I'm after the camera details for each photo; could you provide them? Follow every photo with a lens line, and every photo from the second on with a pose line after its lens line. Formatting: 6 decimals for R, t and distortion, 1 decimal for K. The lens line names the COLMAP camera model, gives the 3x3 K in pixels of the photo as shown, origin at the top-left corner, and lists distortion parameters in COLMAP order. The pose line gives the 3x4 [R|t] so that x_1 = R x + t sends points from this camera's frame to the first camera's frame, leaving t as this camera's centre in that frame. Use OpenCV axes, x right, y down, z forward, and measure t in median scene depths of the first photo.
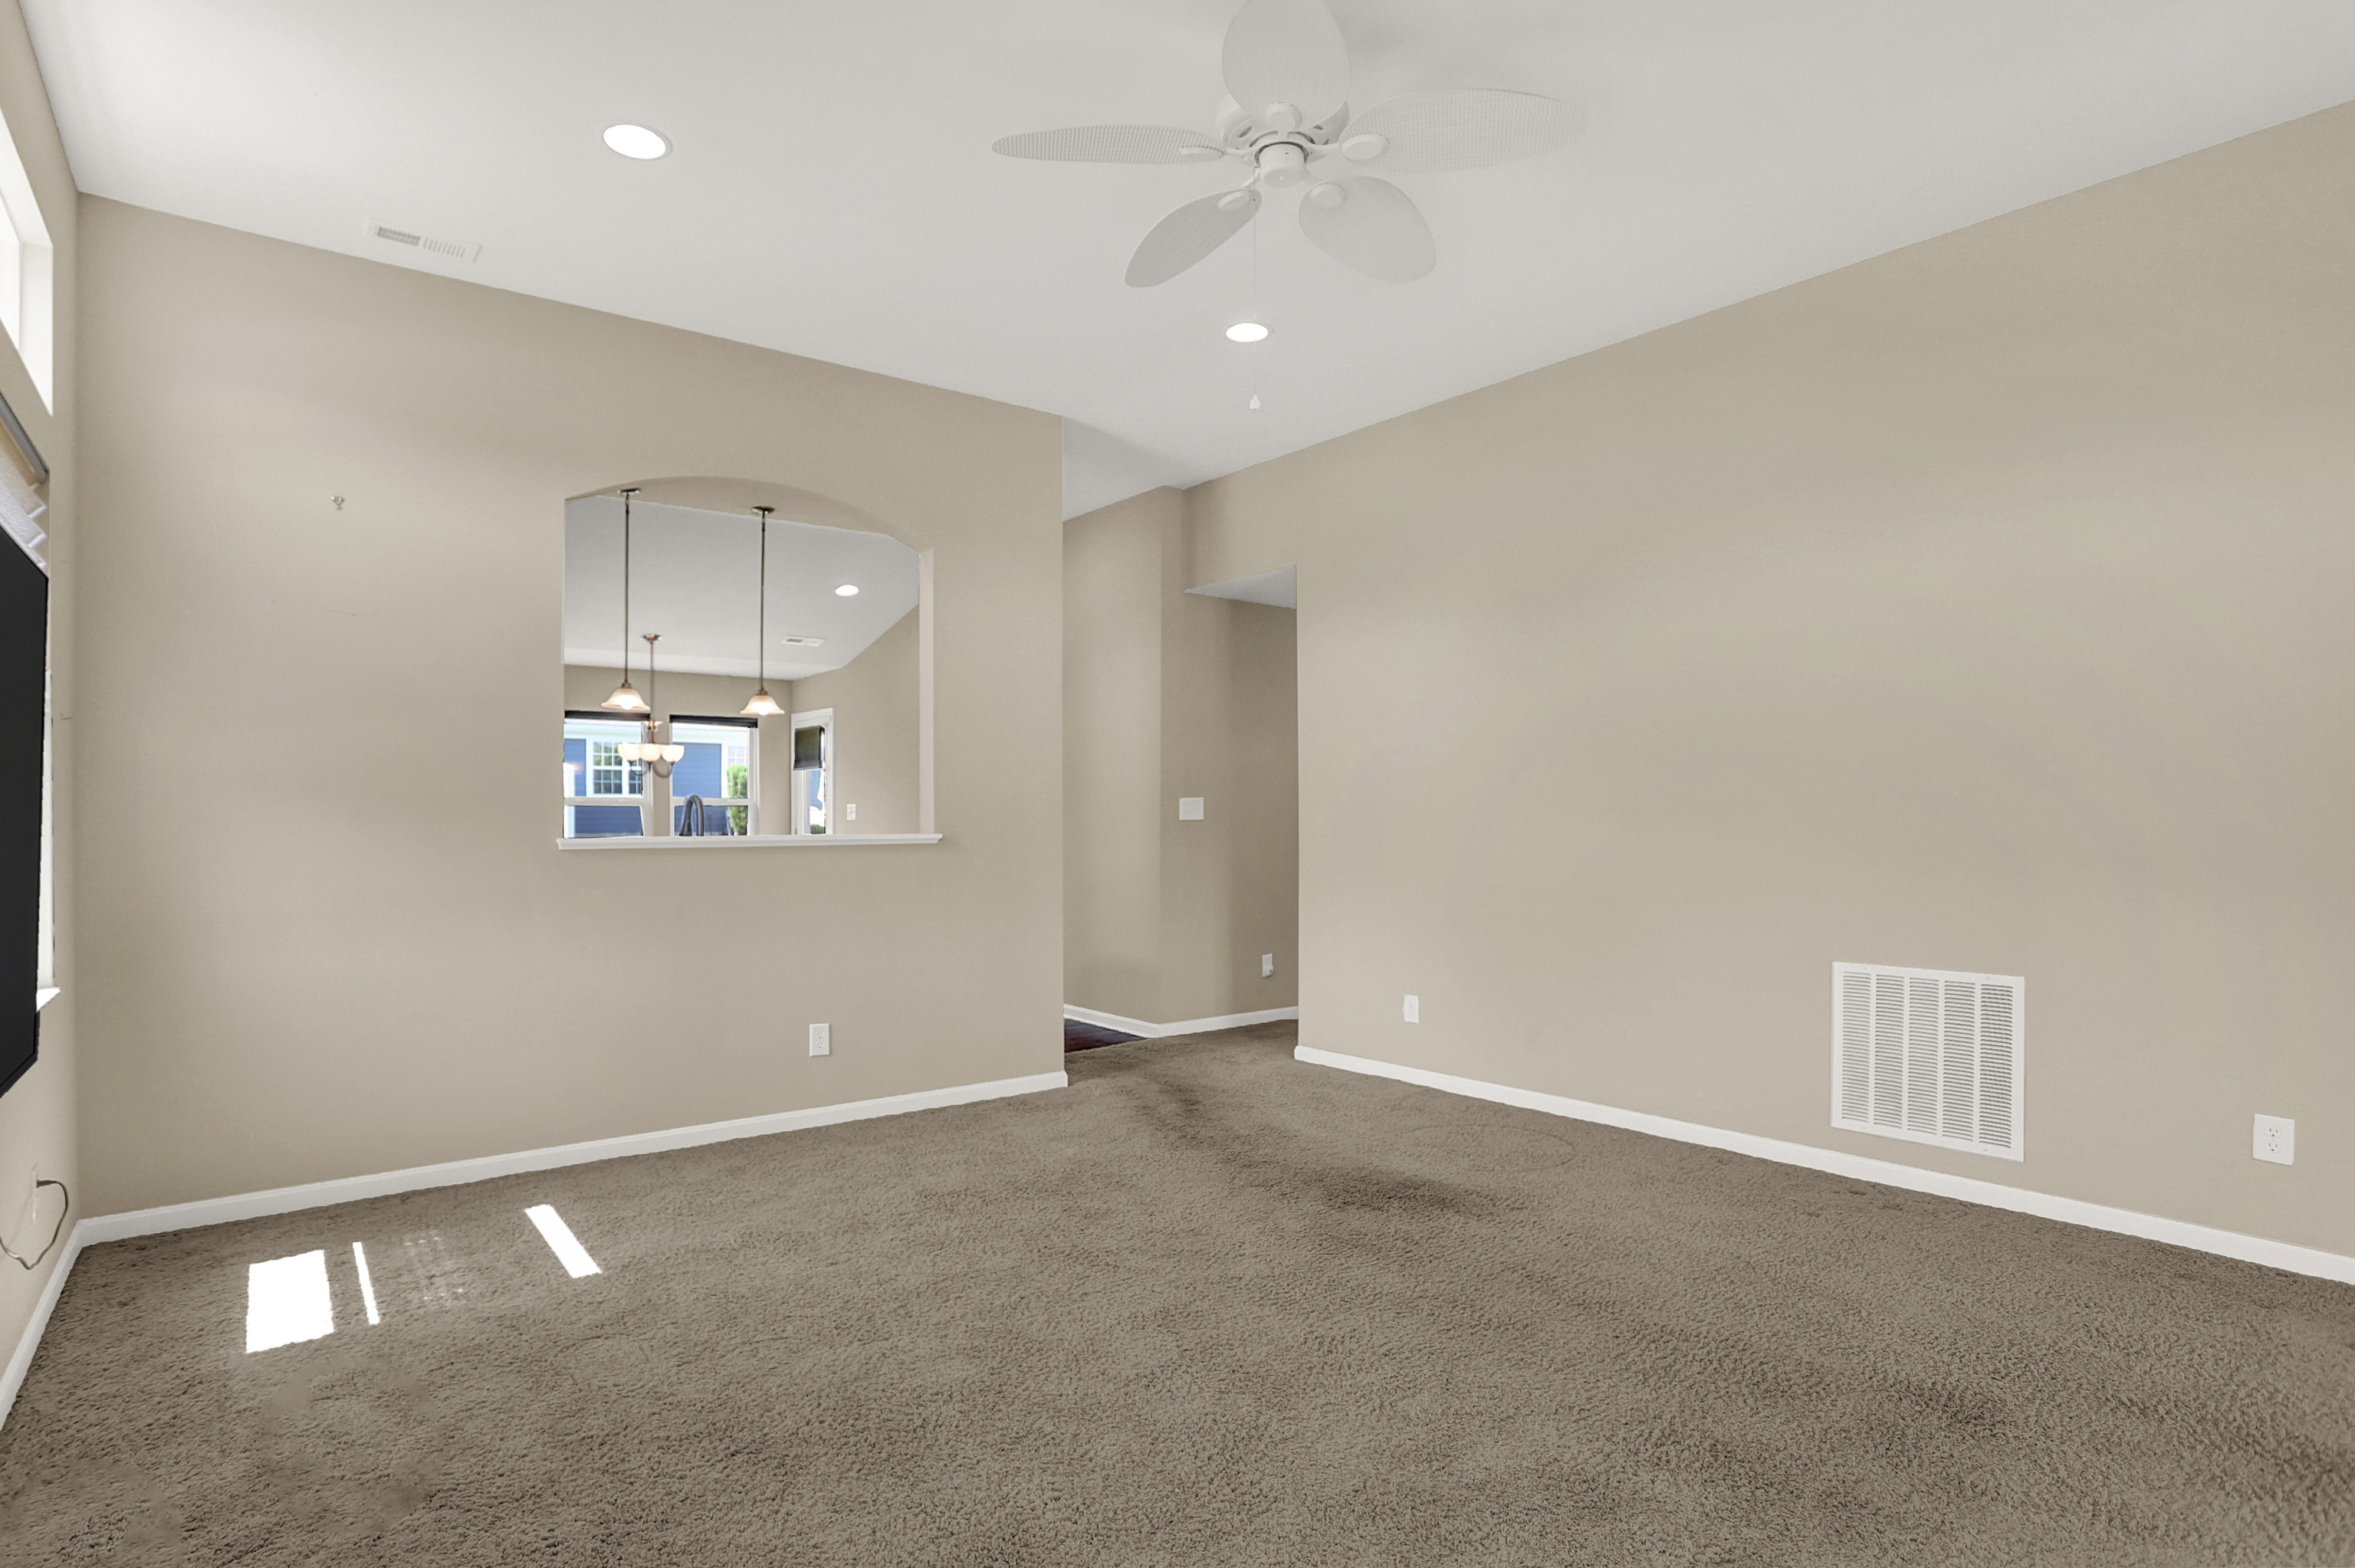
lens RADIAL K [[1190.5, 0, 1137.9], [0, 1190.5, 833.1], [0, 0, 1]] dist [-0.043121, 0.008285]
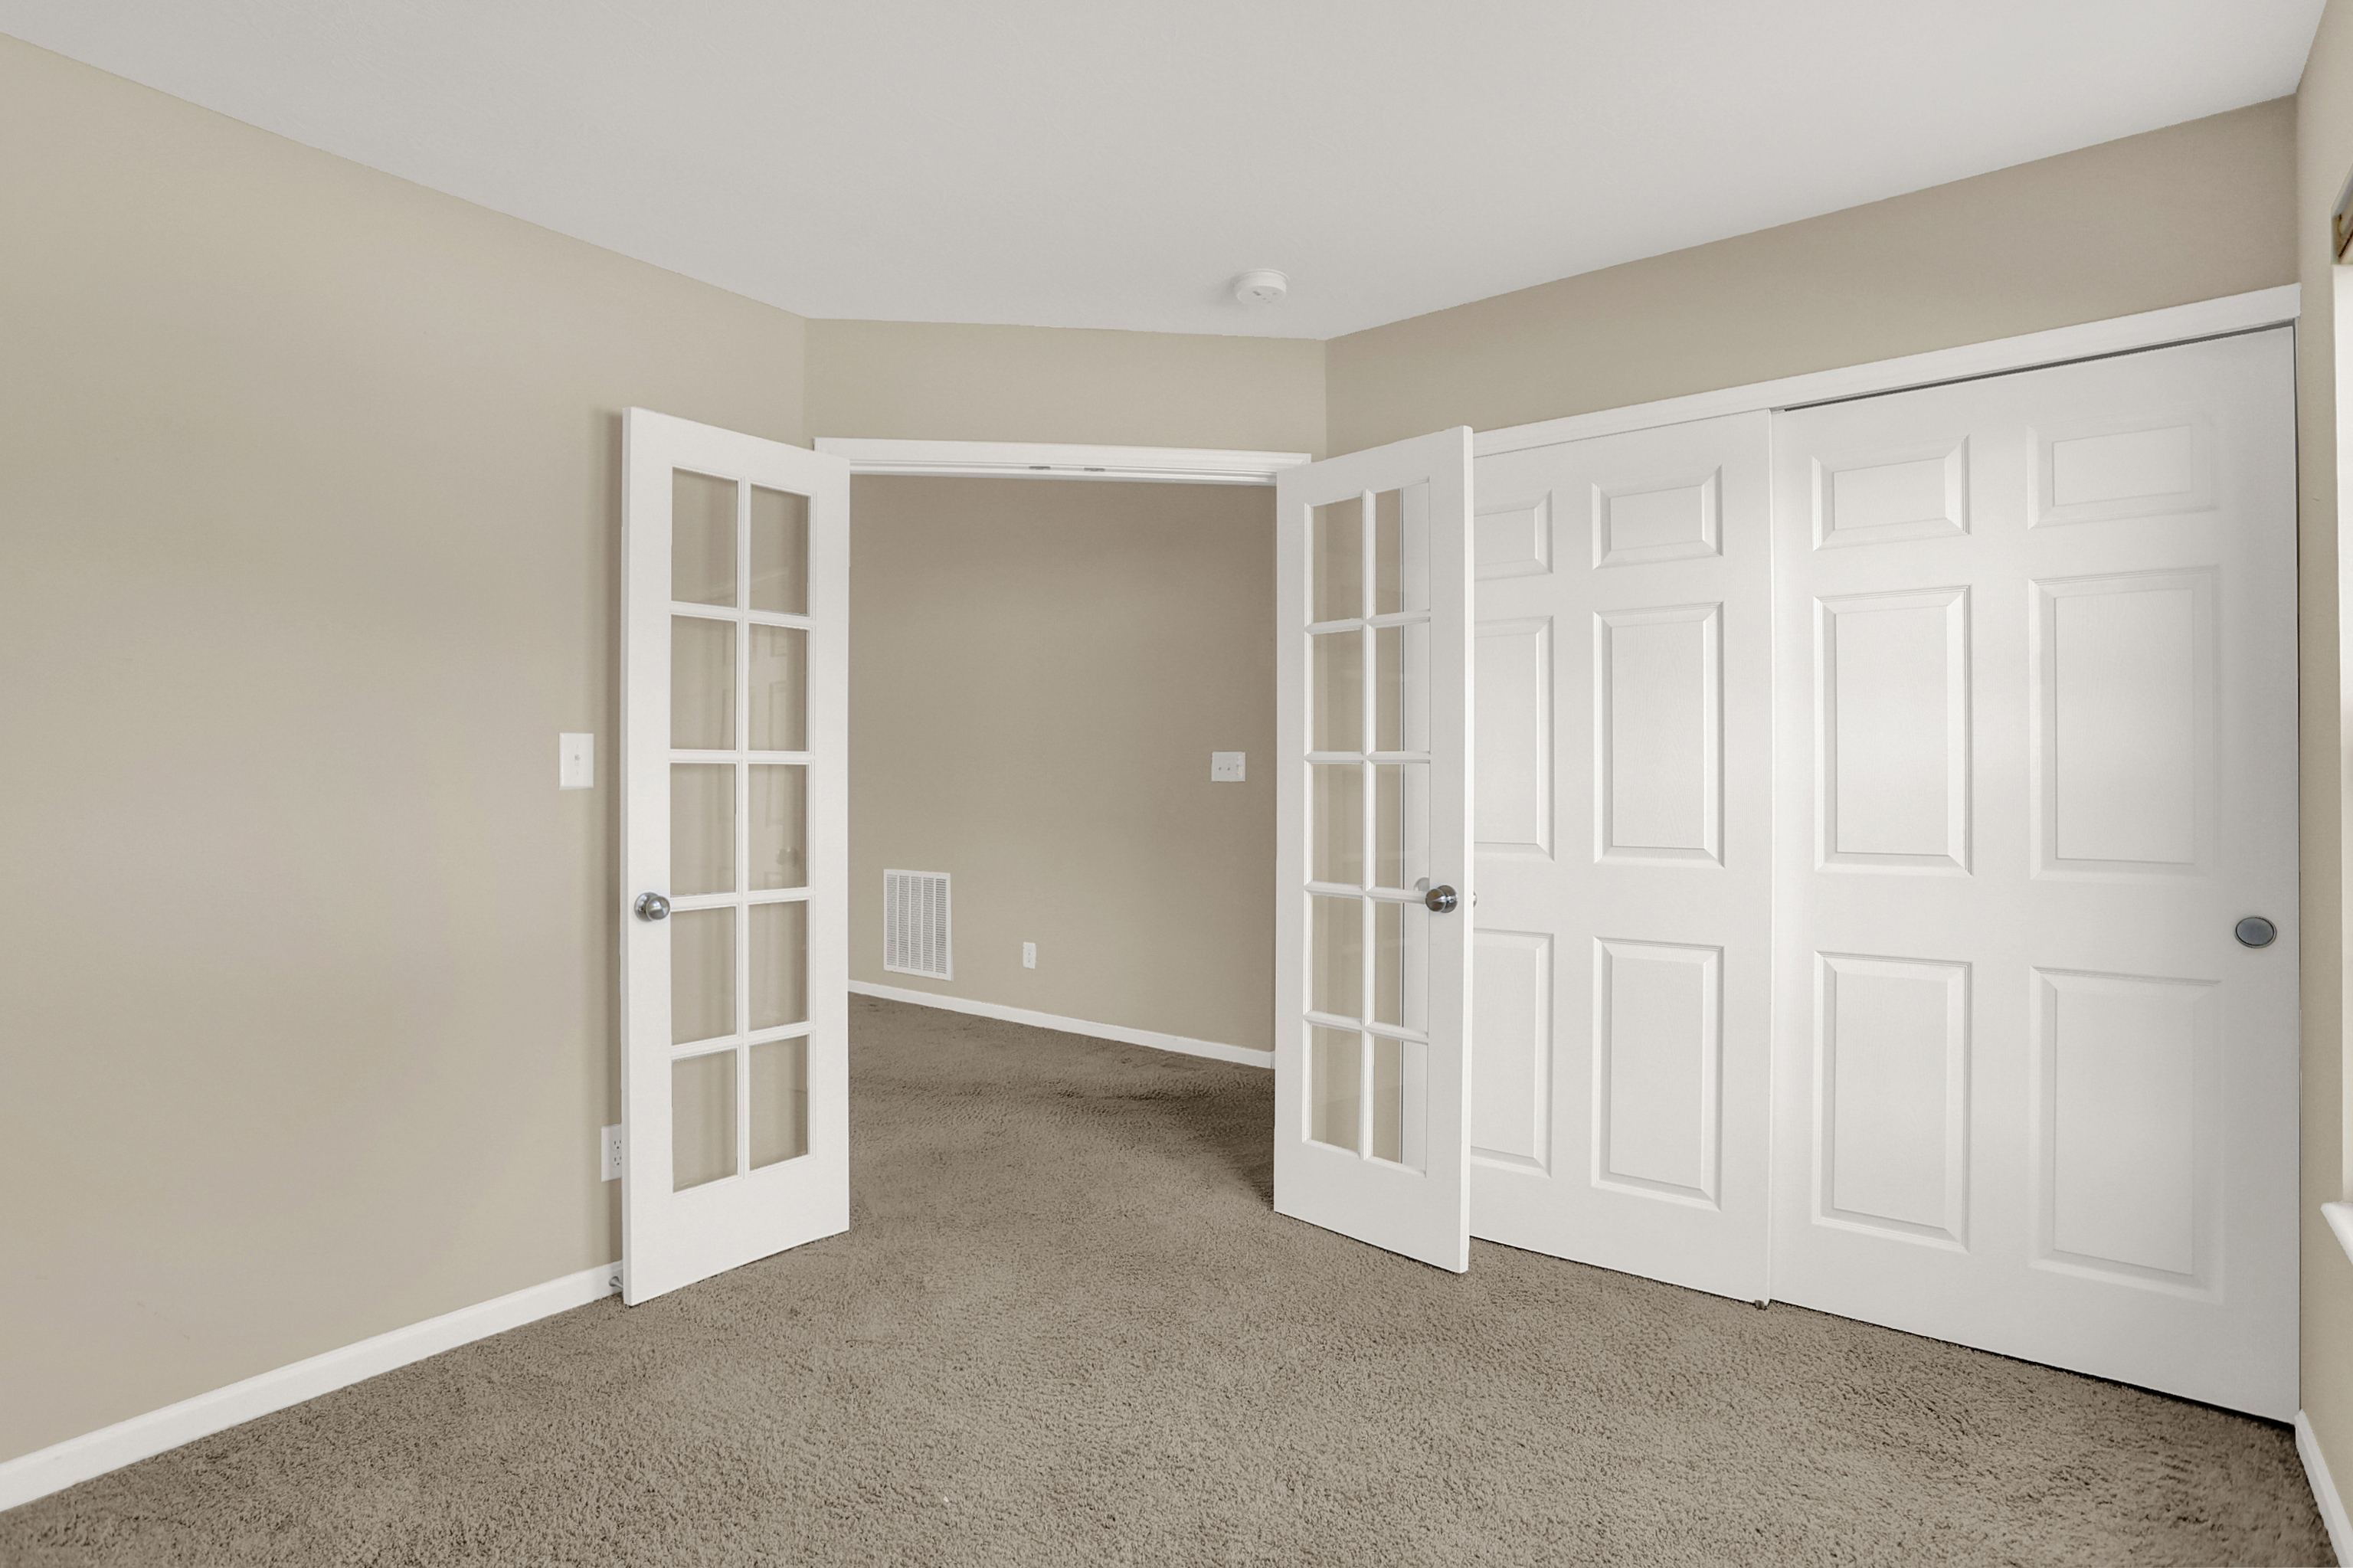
lens RADIAL K [[1189.7, 0, 1178.8], [0, 1189.7, 780.2], [0, 0, 1]] dist [-0.043121, 0.008285]
pose [[0.964983, 0.005544, 0.262256, 0.576237], [-0.001988, 0.999902, -0.013823, 0.008096], [-0.262307, 0.012817, 0.964899, -0.734949]]
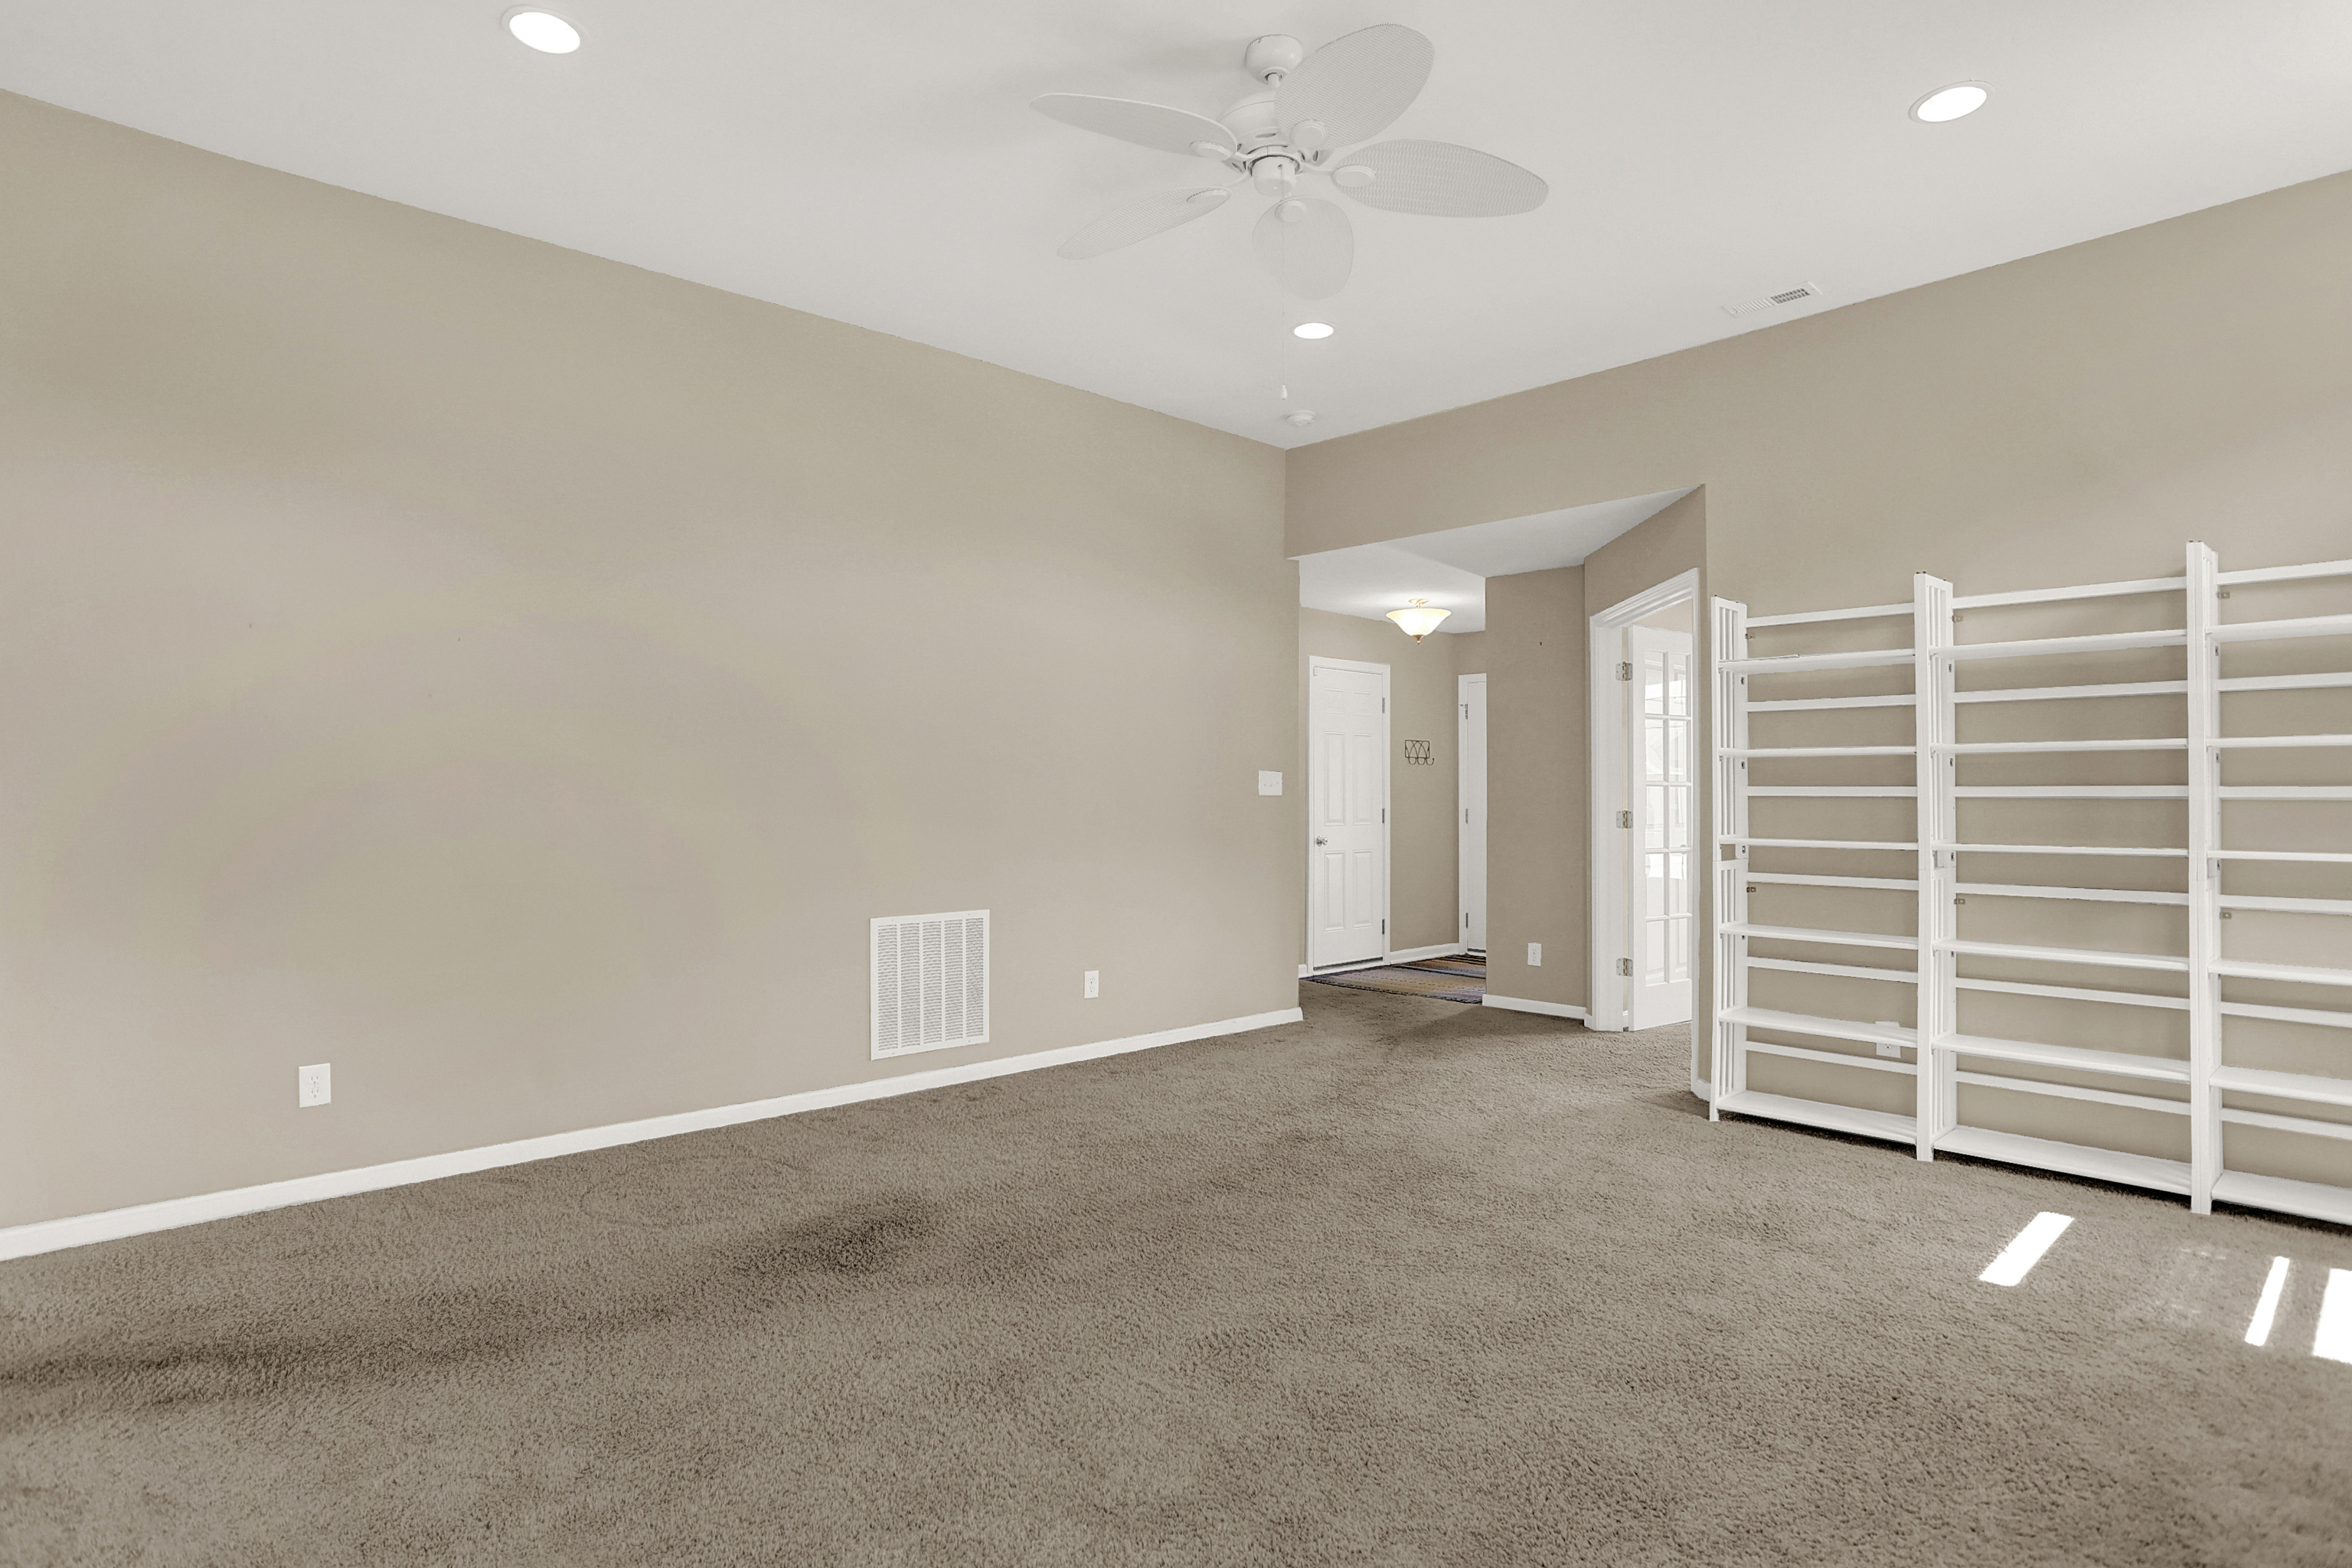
lens RADIAL K [[1189.1, 0, 1166.3], [0, 1189.1, 776.2], [0, 0, 1]] dist [-0.043121, 0.008285]
pose [[-0.073025, 0.018743, 0.997154, -0.640418], [0.012759, 0.999759, -0.017858, -0.009020], [-0.997248, 0.011419, -0.073247, 0.818696]]
